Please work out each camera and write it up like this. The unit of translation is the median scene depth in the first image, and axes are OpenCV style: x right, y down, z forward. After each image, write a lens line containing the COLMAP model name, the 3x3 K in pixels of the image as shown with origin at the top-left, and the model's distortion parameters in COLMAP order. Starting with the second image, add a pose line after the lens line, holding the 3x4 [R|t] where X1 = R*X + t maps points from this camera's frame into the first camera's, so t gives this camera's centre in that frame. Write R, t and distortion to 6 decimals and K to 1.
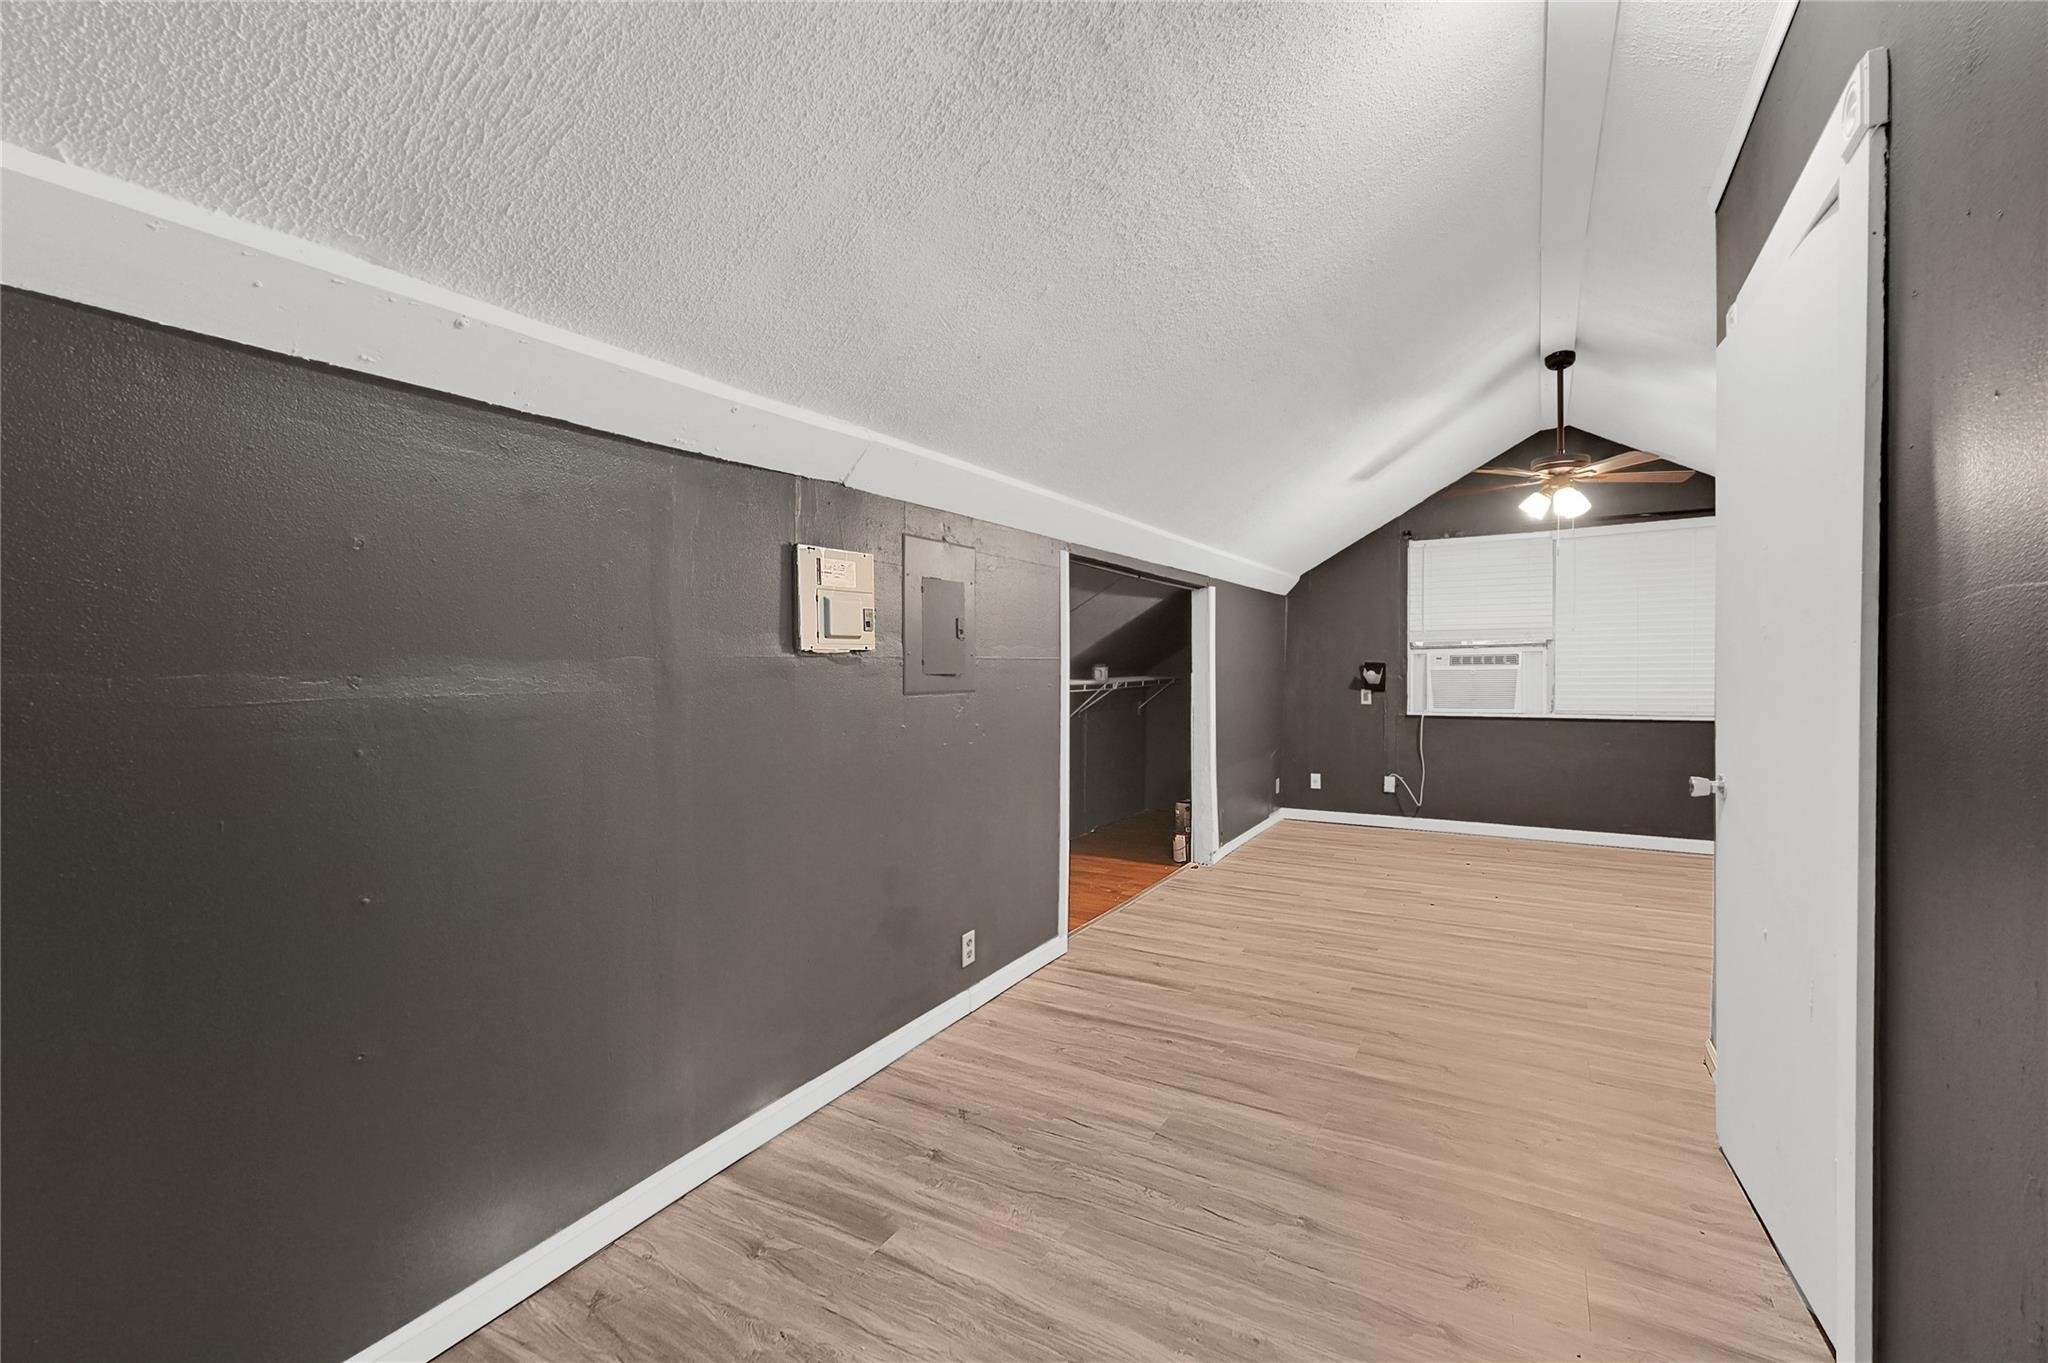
lens RADIAL K [[853.9, 0, 1034.0], [0, 853.9, 676.0], [0, 0, 1]] dist [0.001271, -0.000028]
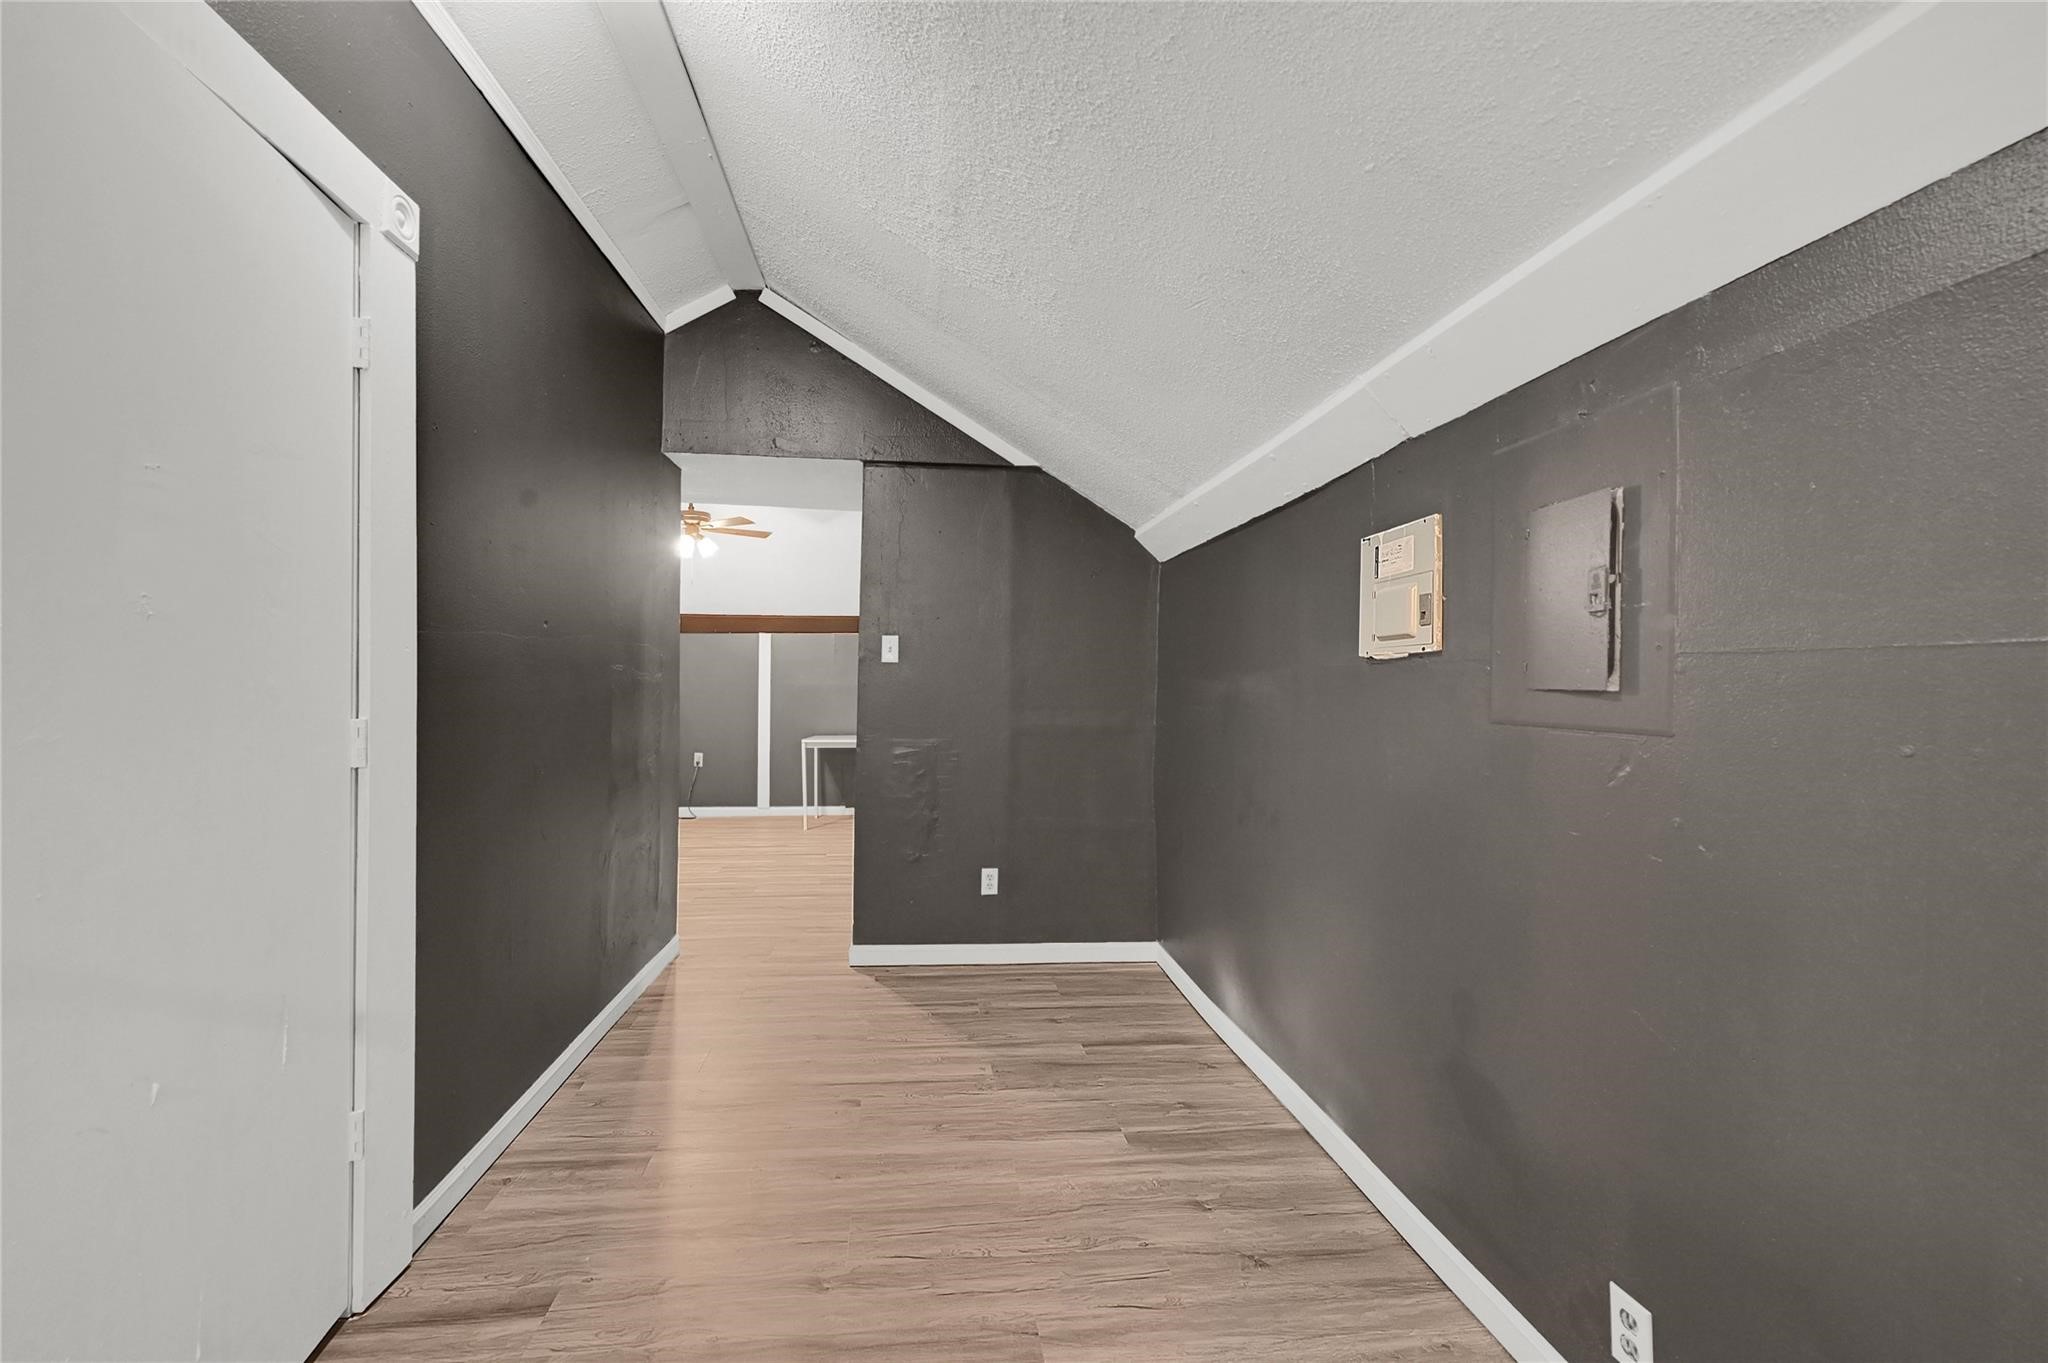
lens RADIAL K [[853.9, 0, 1017.7], [0, 853.9, 680.2], [0, 0, 1]] dist [0.001271, -0.000028]
pose [[-0.795095, -0.003549, -0.606475, 0.595129], [-0.013293, 0.999845, 0.011577, -0.028679], [0.606339, 0.017267, -0.795018, 1.547666]]
